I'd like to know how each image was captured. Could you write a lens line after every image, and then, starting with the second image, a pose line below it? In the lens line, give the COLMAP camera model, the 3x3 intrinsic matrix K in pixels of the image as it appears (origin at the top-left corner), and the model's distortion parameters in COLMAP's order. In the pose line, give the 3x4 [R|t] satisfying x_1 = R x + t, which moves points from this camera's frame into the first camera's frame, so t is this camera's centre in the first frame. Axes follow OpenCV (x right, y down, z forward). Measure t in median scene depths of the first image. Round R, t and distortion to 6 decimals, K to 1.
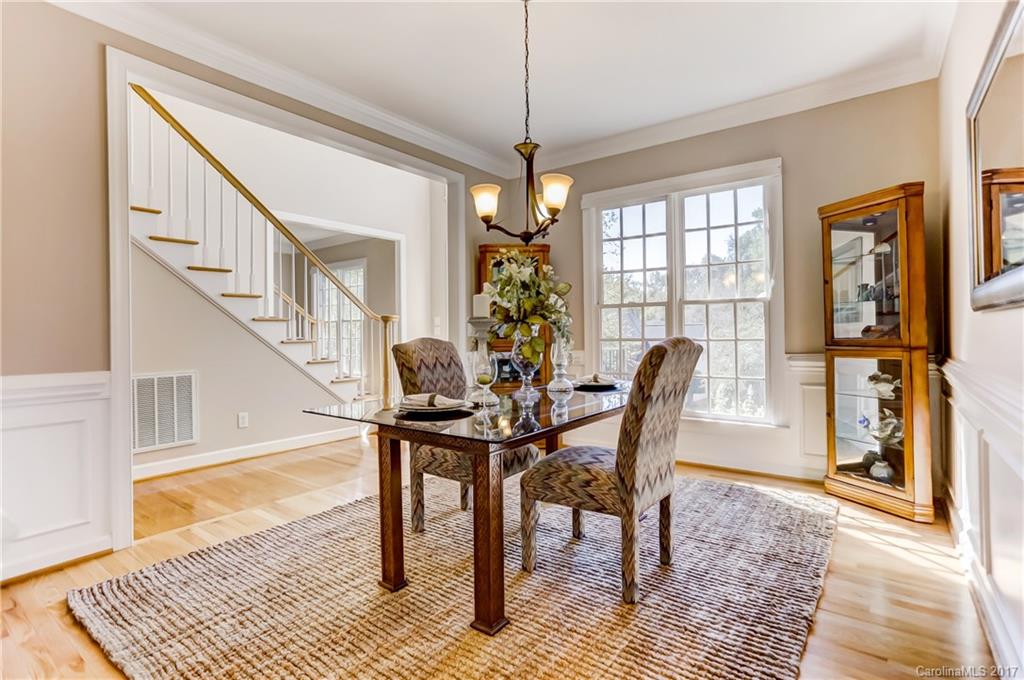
lens RADIAL K [[500.6, 0, 512.1], [0, 500.6, 334.6], [0, 0, 1]] dist [-0.003340, -0.000251]
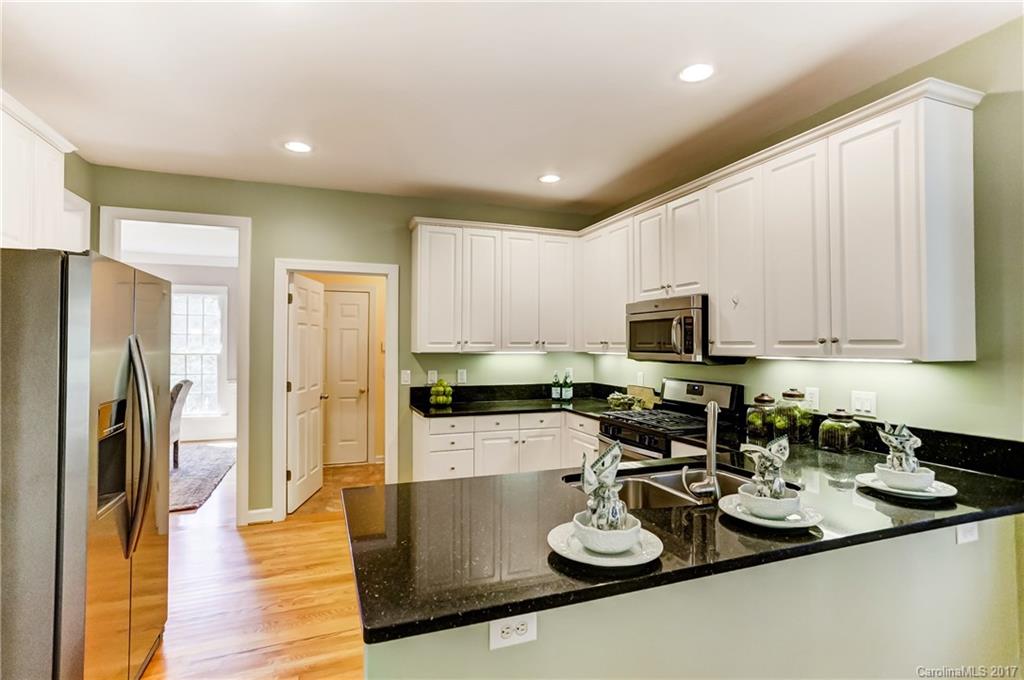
lens RADIAL K [[500.6, 0, 512.1], [0, 500.6, 334.6], [0, 0, 1]] dist [-0.003340, -0.000251]
pose [[0.538672, 0.029253, 0.842007, -0.599406], [-0.004491, 0.999483, -0.031851, -0.093870], [-0.842504, 0.013376, 0.538525, -1.174163]]
